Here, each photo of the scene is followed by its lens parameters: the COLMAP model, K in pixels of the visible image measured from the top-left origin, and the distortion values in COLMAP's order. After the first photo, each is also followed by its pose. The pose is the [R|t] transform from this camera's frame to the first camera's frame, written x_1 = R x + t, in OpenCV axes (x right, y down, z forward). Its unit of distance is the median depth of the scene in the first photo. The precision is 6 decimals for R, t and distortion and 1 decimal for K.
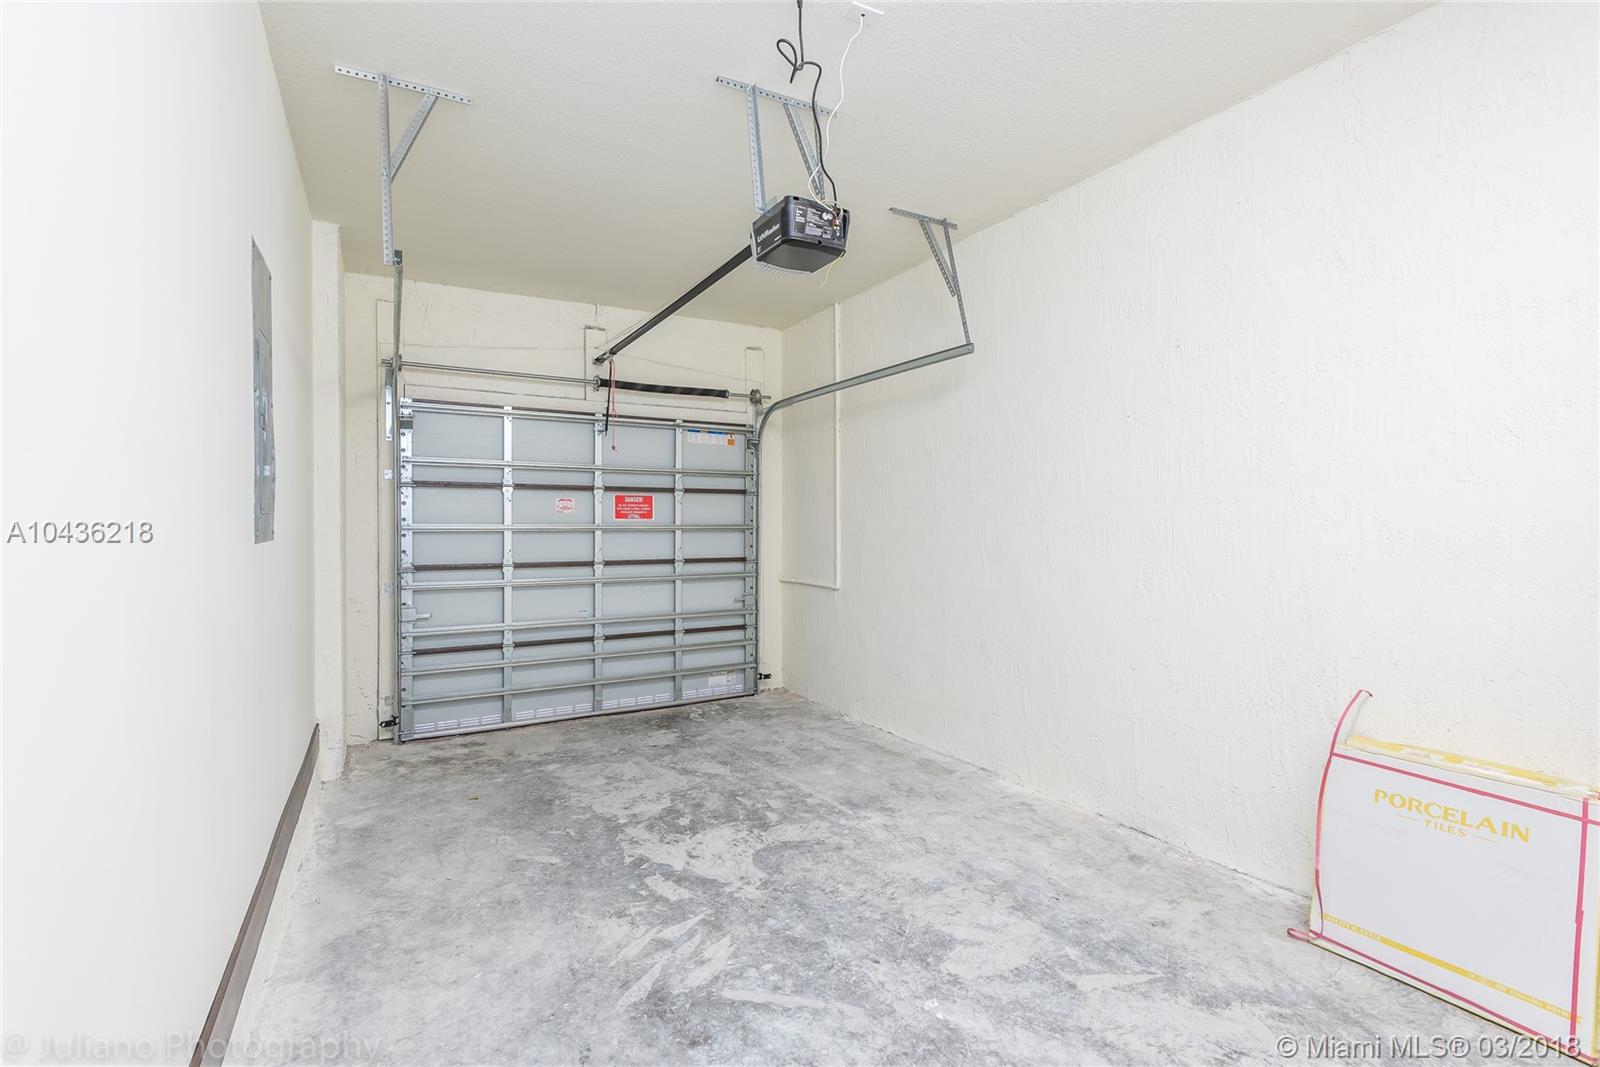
lens RADIAL K [[723.4, 0, 797.3], [0, 723.4, 529.5], [0, 0, 1]] dist [0.015605, -0.000192]
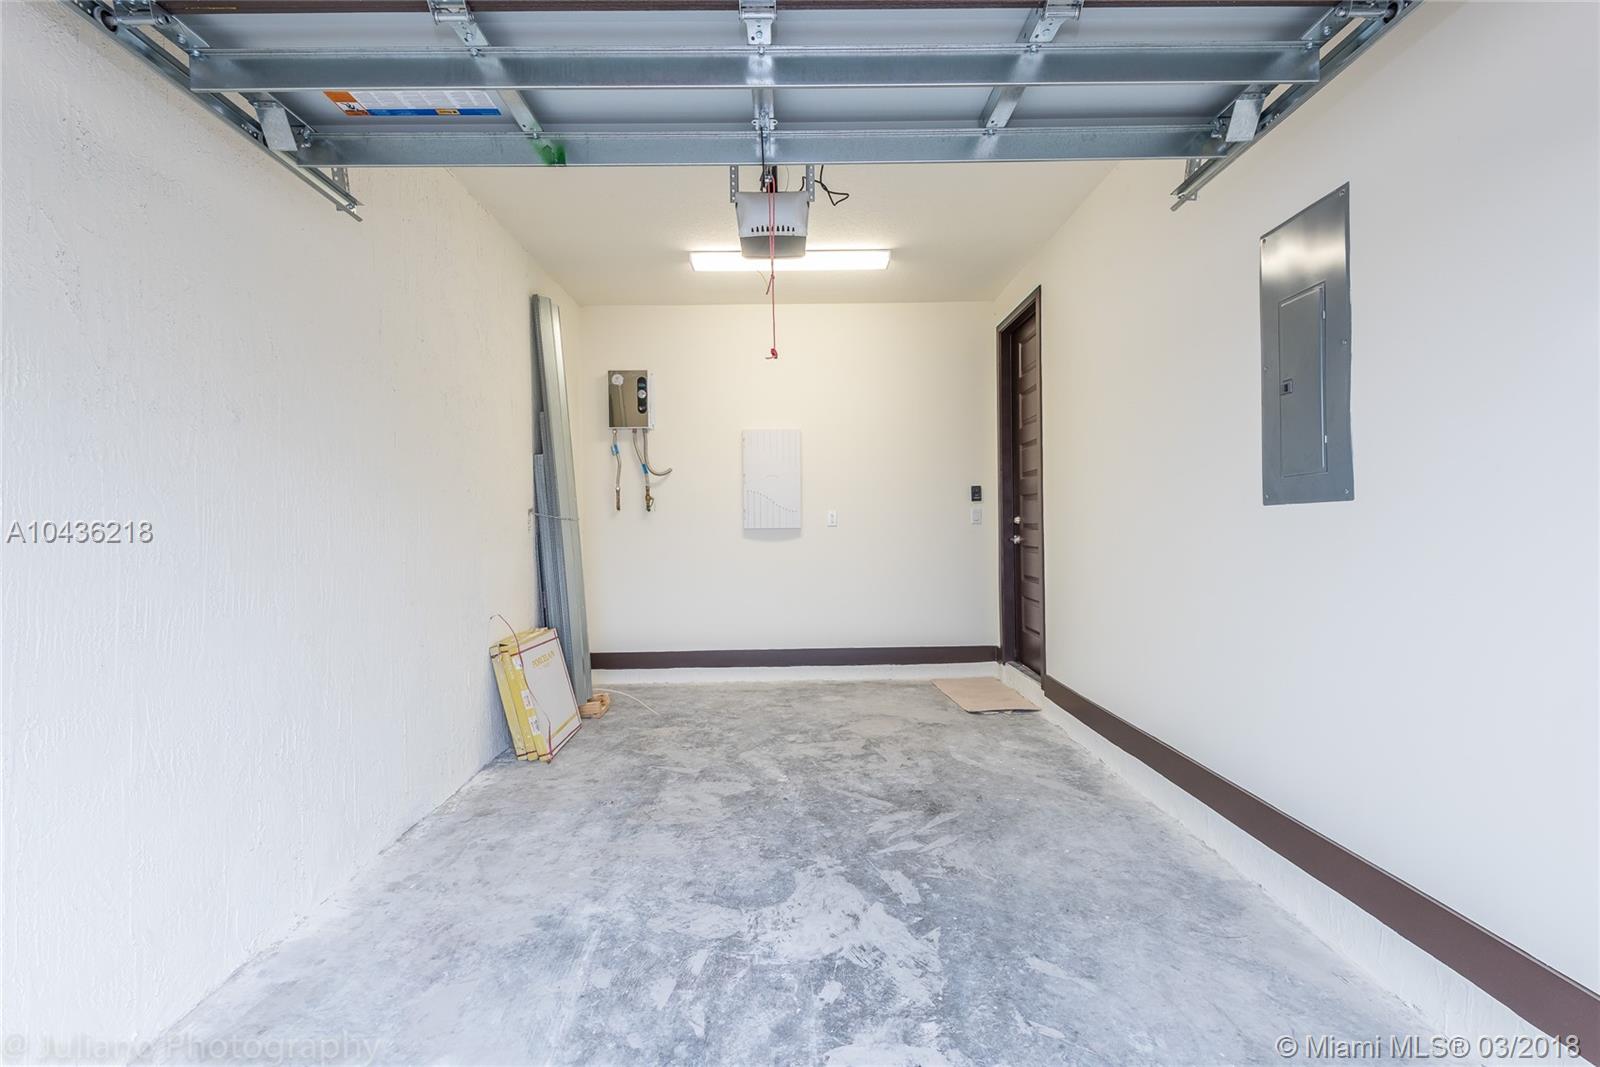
lens RADIAL K [[723.4, 0, 797.3], [0, 723.4, 529.5], [0, 0, 1]] dist [0.015605, -0.000192]
pose [[-0.876848, 0.011152, 0.480639, -0.532113], [0.020522, 0.999688, 0.014245, 0.022155], [-0.480330, 0.022354, -0.876803, 1.925801]]
